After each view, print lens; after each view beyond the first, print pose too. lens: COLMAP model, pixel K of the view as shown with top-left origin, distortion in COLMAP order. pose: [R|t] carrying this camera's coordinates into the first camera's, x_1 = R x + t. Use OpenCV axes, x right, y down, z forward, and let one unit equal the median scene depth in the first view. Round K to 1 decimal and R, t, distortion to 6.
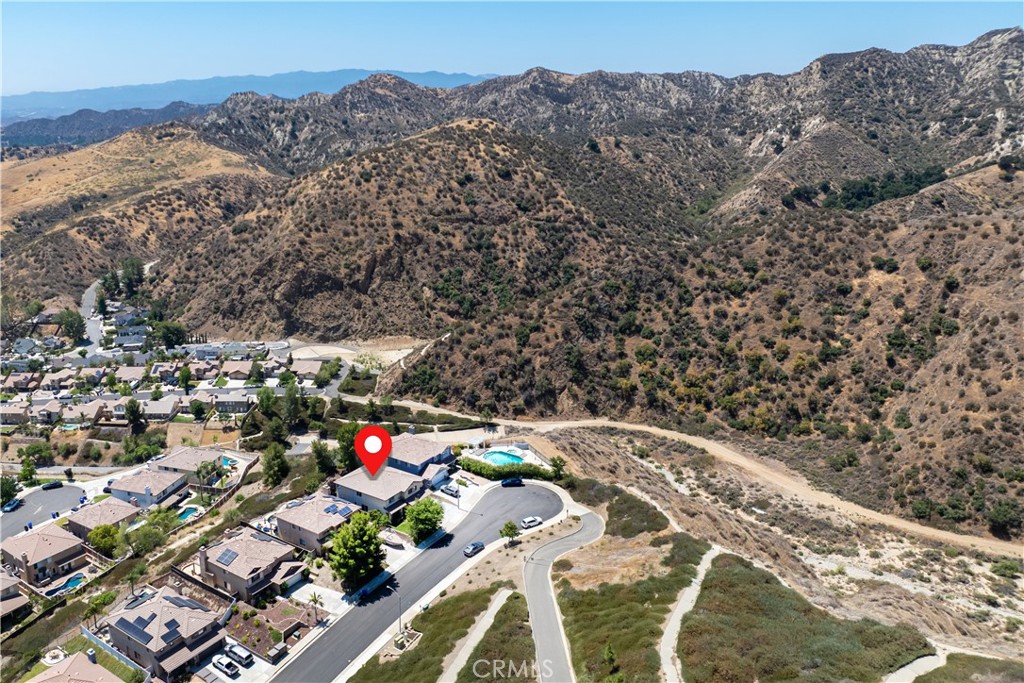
lens RADIAL K [[813.3, 0, 512.0], [0, 813.3, 341.5], [0, 0, 1]] dist [-0.041609, -0.007989]
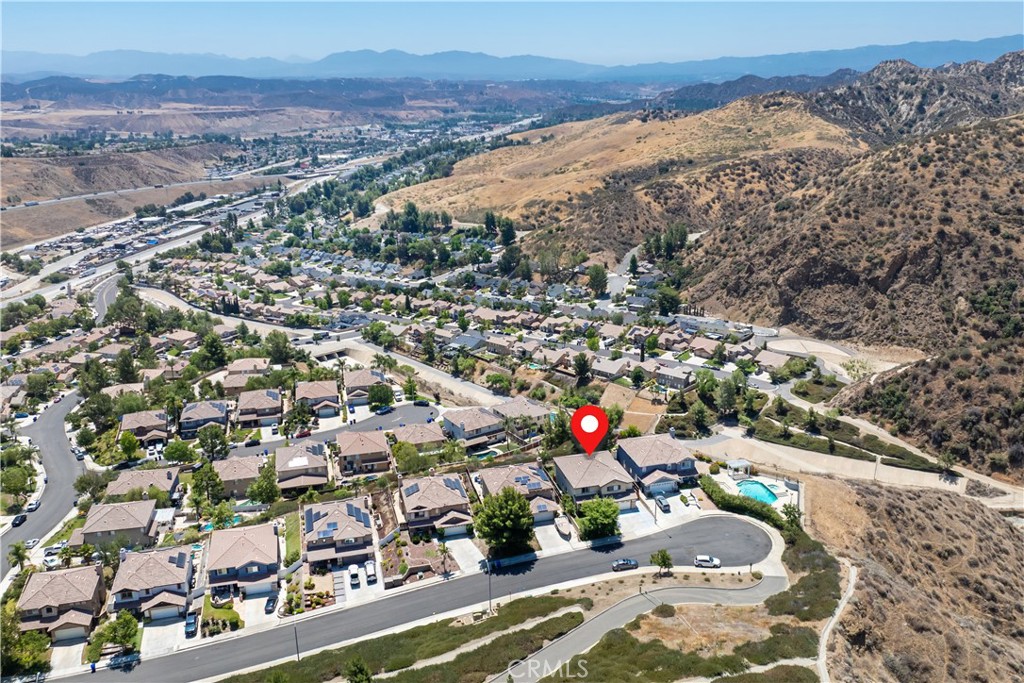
lens RADIAL K [[889.8, 0, 584.6], [0, 889.8, 339.9], [0, 0, 1]] dist [-0.036723, -0.058823]
pose [[0.756377, 0.185762, -0.627205, 0.179545], [-0.179408, 0.980974, 0.074183, -0.022364], [0.629052, 0.056415, 0.775313, 0.061087]]
